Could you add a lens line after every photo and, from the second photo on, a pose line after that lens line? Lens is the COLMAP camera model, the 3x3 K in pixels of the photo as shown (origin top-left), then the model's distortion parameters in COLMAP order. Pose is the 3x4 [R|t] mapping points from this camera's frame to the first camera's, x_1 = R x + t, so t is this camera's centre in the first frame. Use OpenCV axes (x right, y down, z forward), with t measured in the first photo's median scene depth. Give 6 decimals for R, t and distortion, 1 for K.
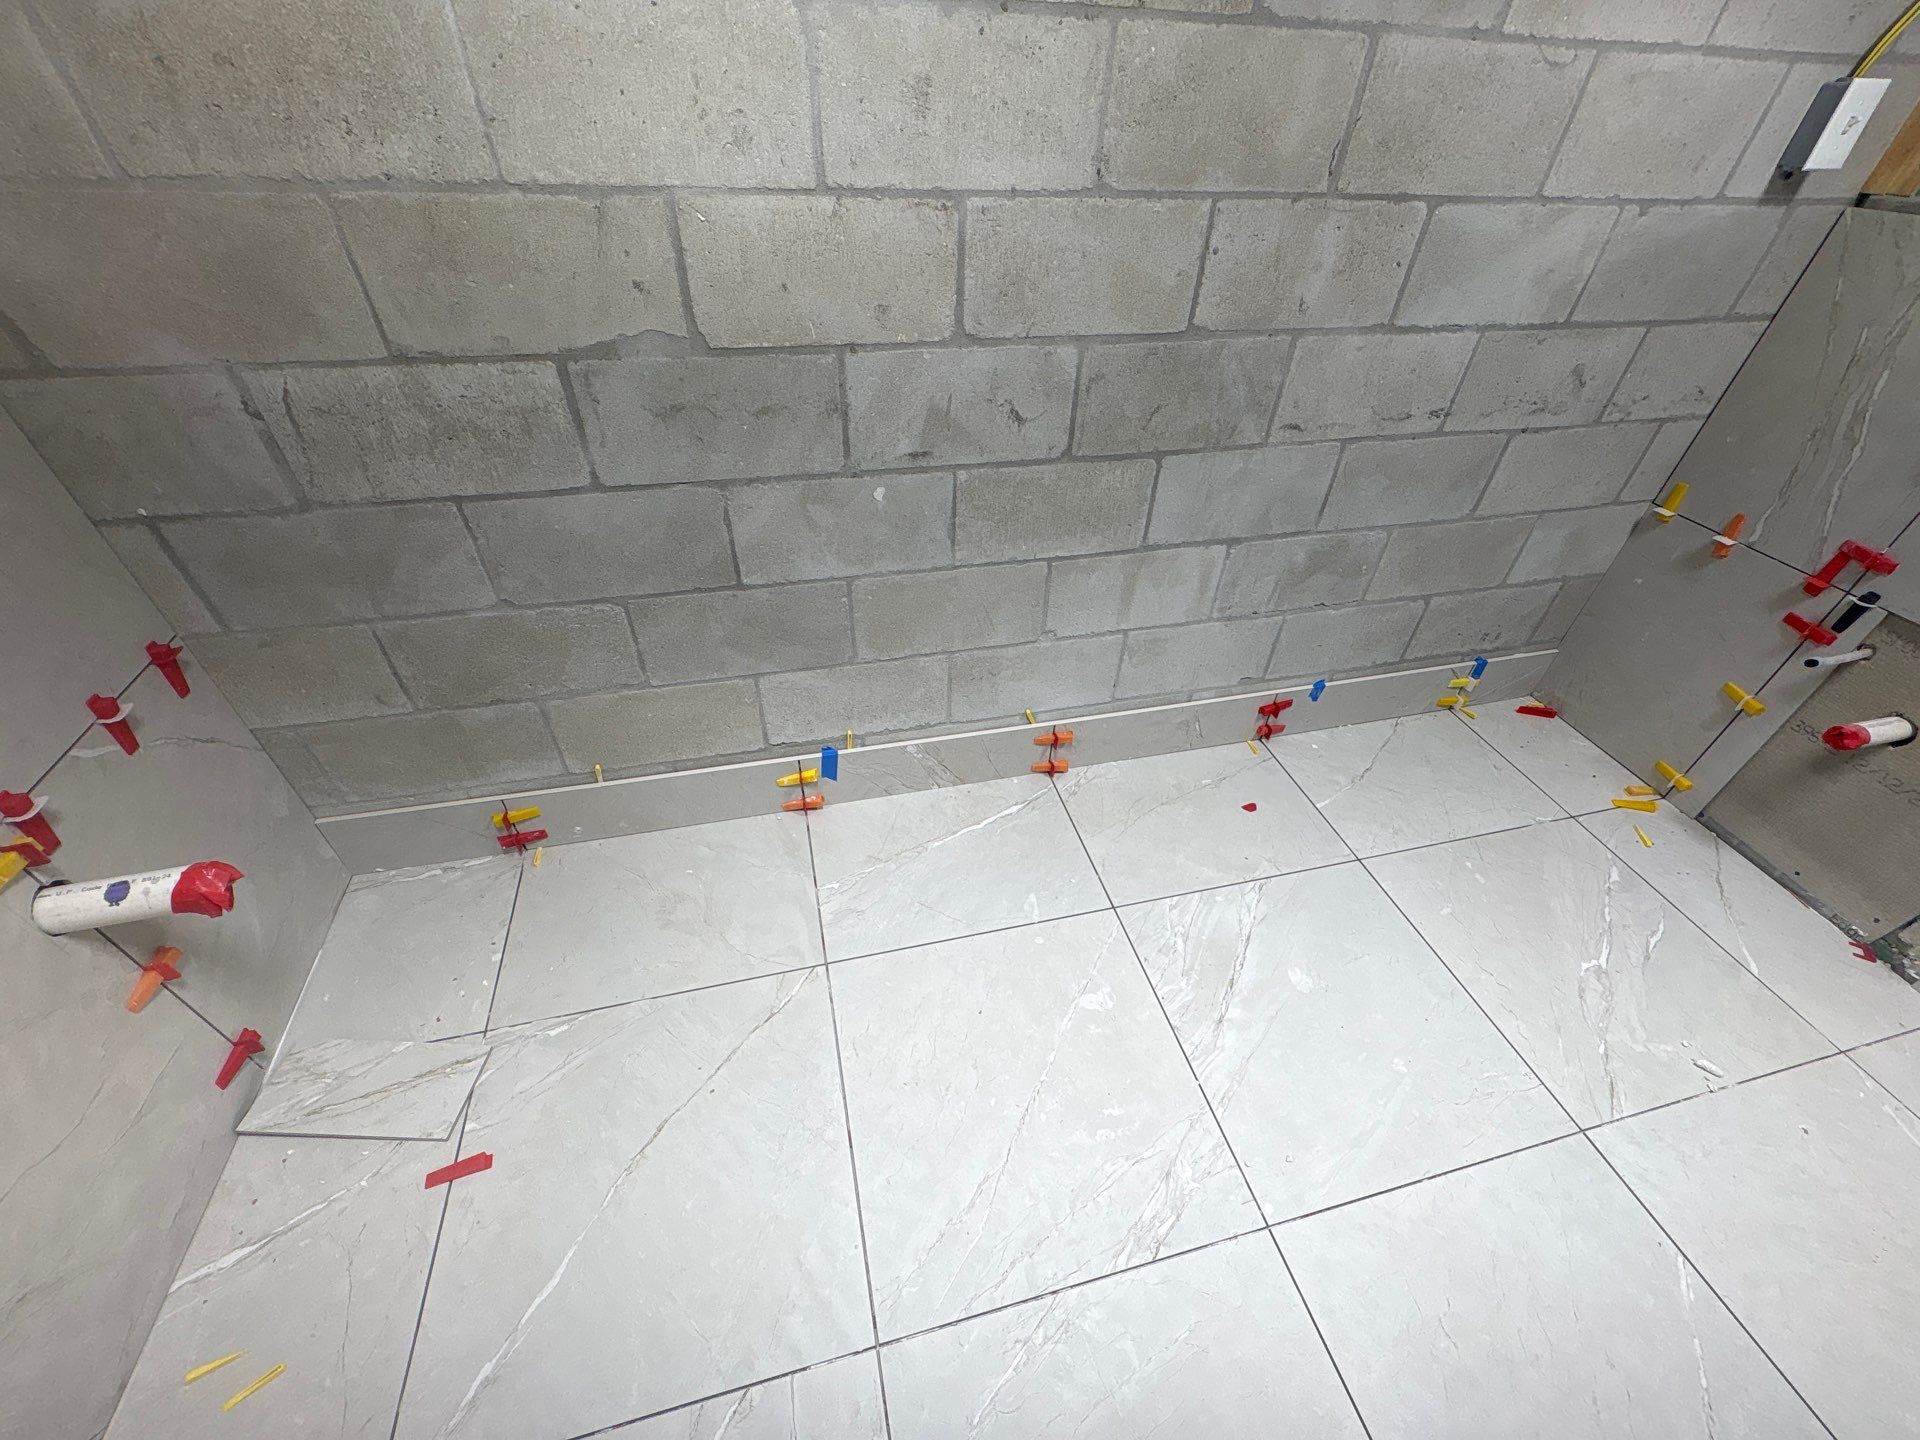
lens RADIAL K [[760.7, 0, 964.1], [0, 760.7, 719.7], [0, 0, 1]] dist [-0.001316, 0.000657]
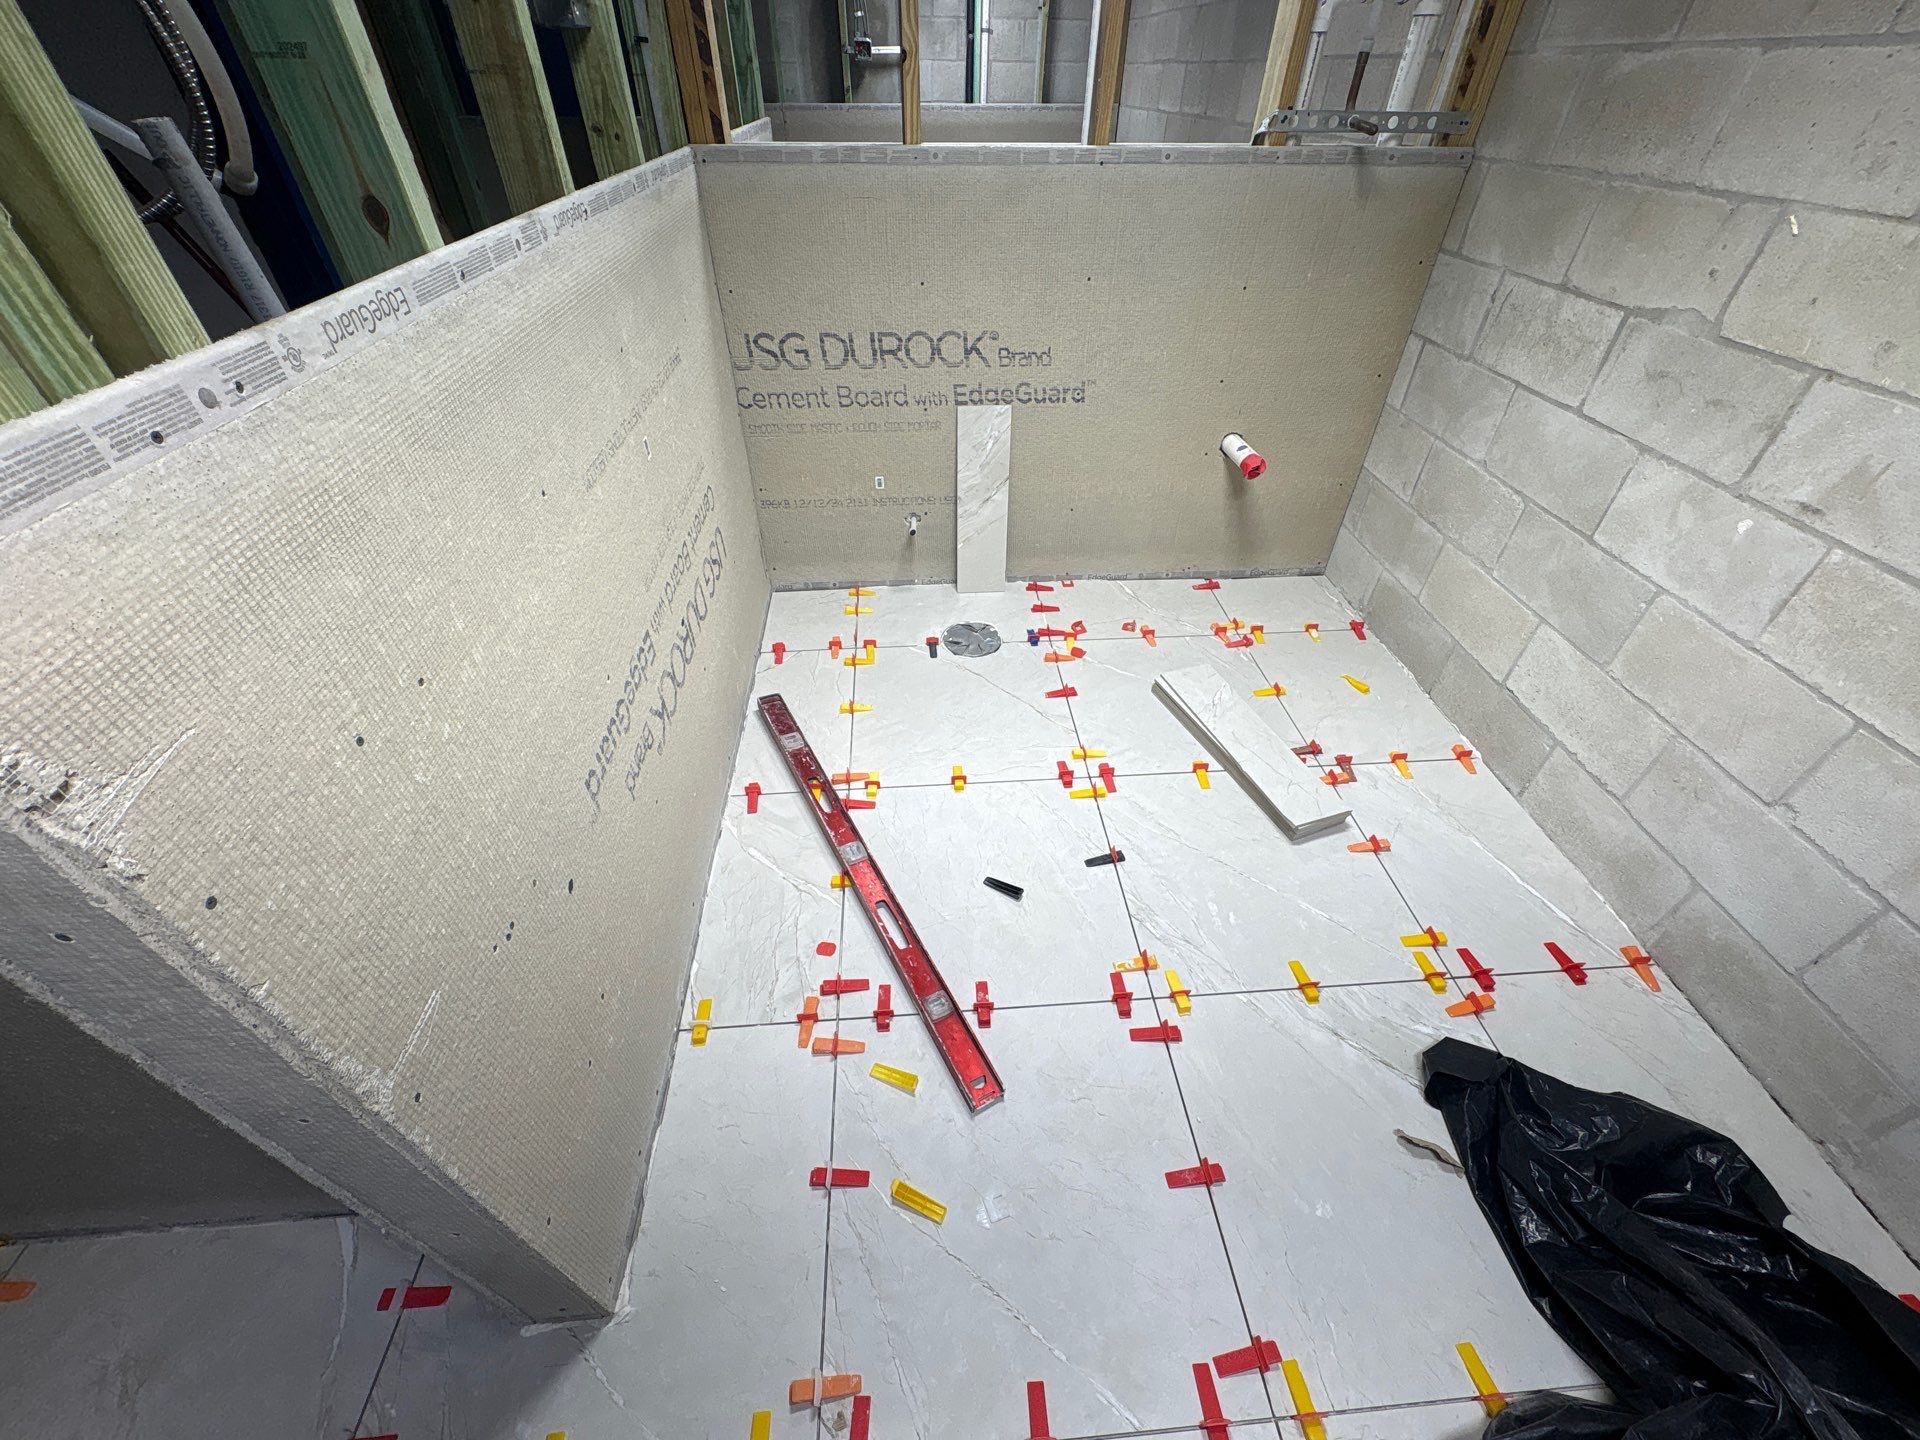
lens RADIAL K [[760.7, 0, 961.5], [0, 760.7, 721.7], [0, 0, 1]] dist [-0.001316, 0.000657]
pose [[-0.165411, 0.615210, -0.770815, 0.922323], [-0.645607, 0.523293, 0.556198, -0.052817], [0.745541, 0.589645, 0.310625, 0.078068]]
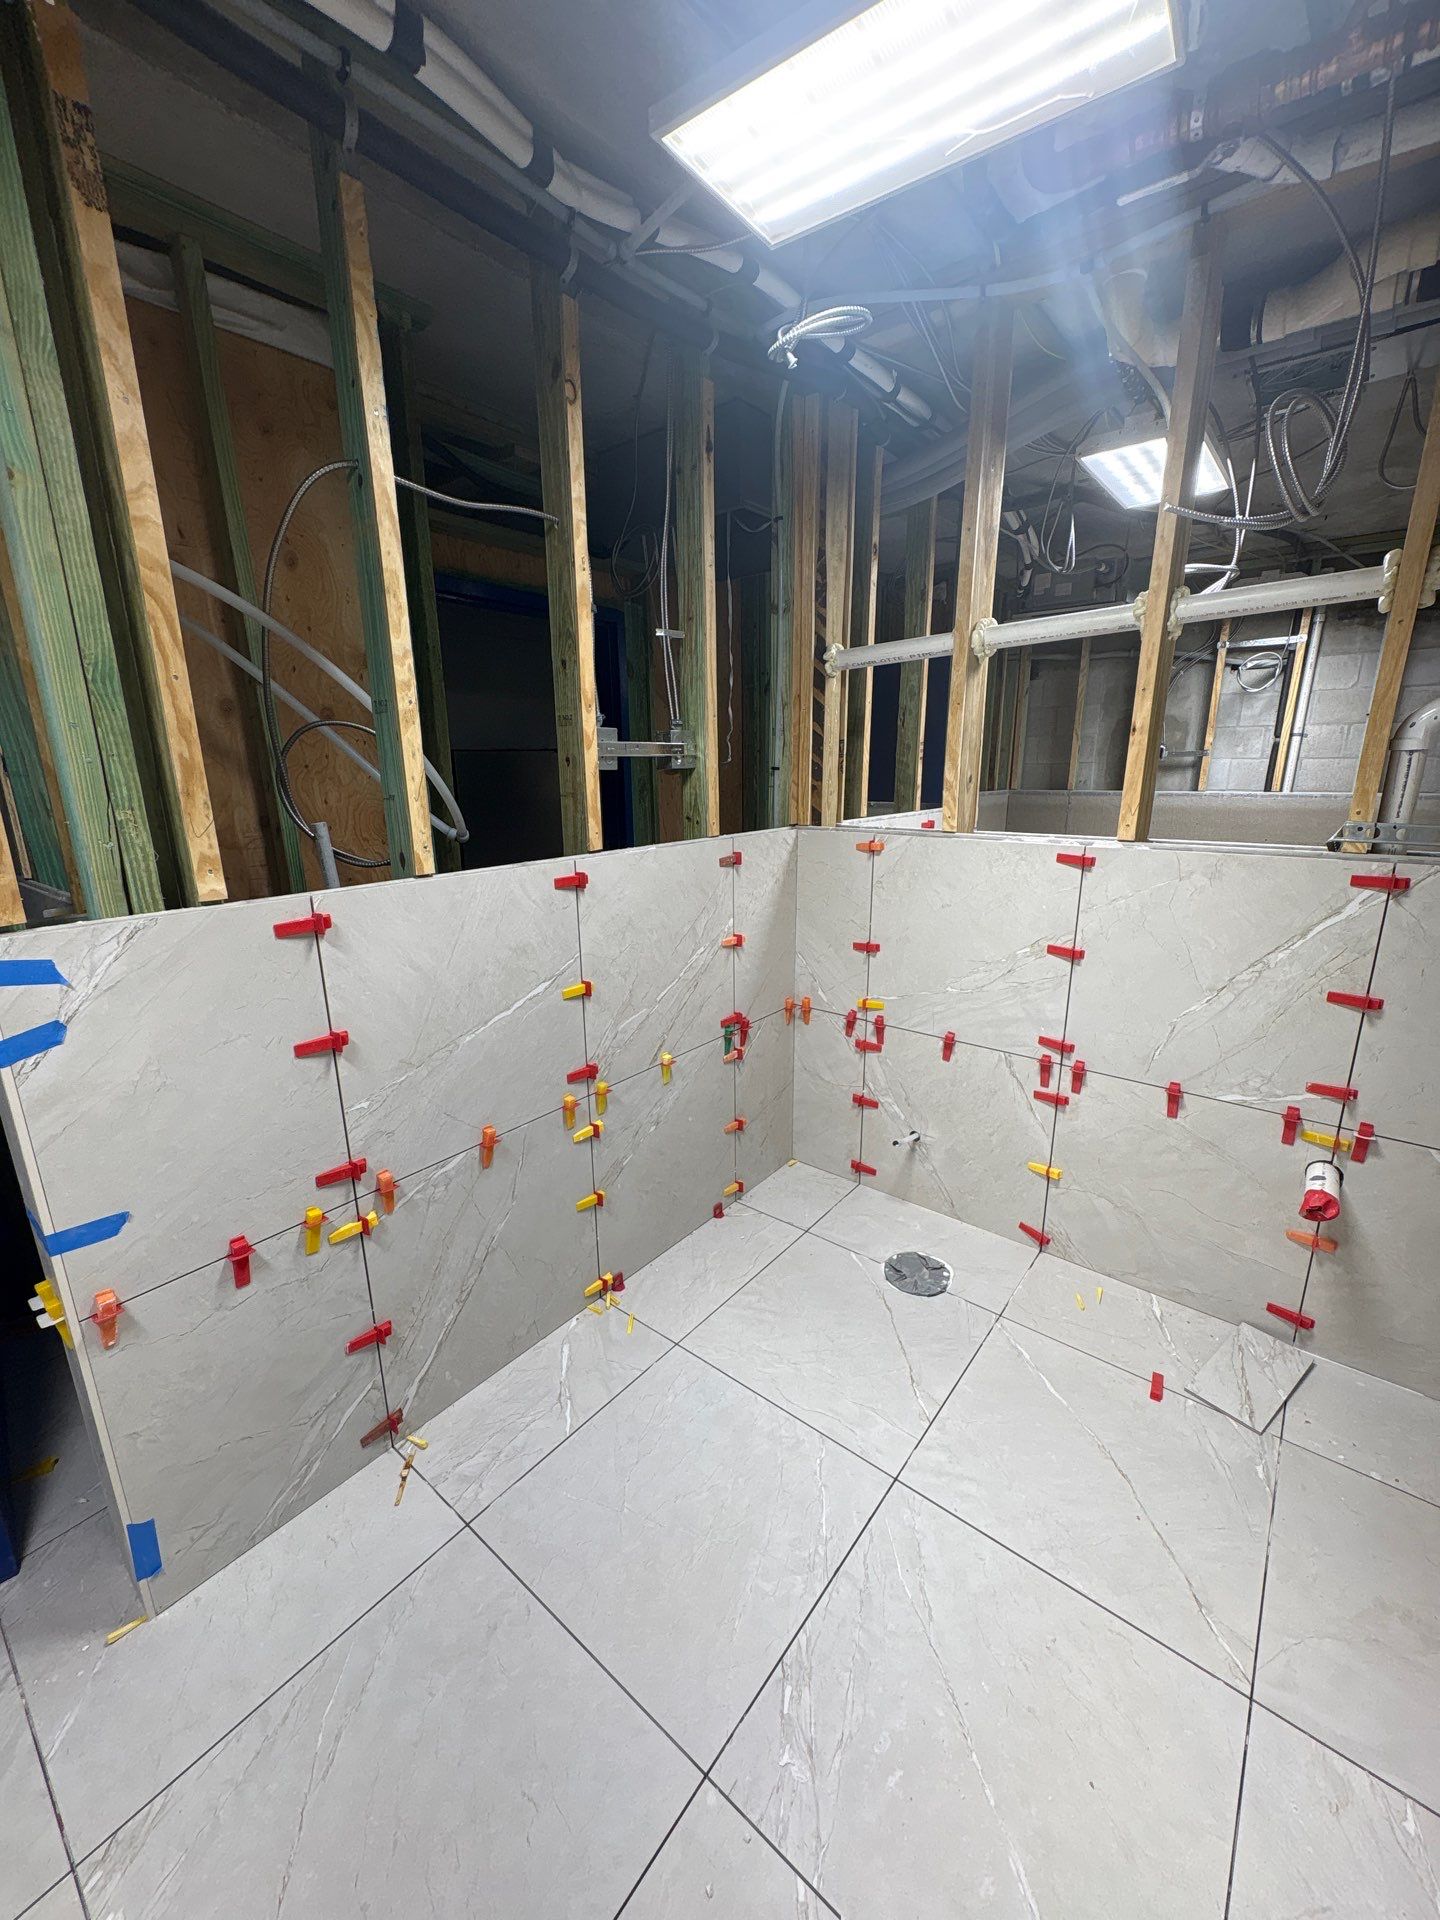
lens RADIAL K [[760.7, 0, 720.4], [0, 760.7, 958.5], [0, 0, 1]] dist [-0.001316, 0.000657]
pose [[-0.799851, 0.126410, -0.586736, 0.629107], [-0.400526, 0.615647, 0.678644, -0.472912], [0.447009, 0.777817, -0.441795, 0.489674]]
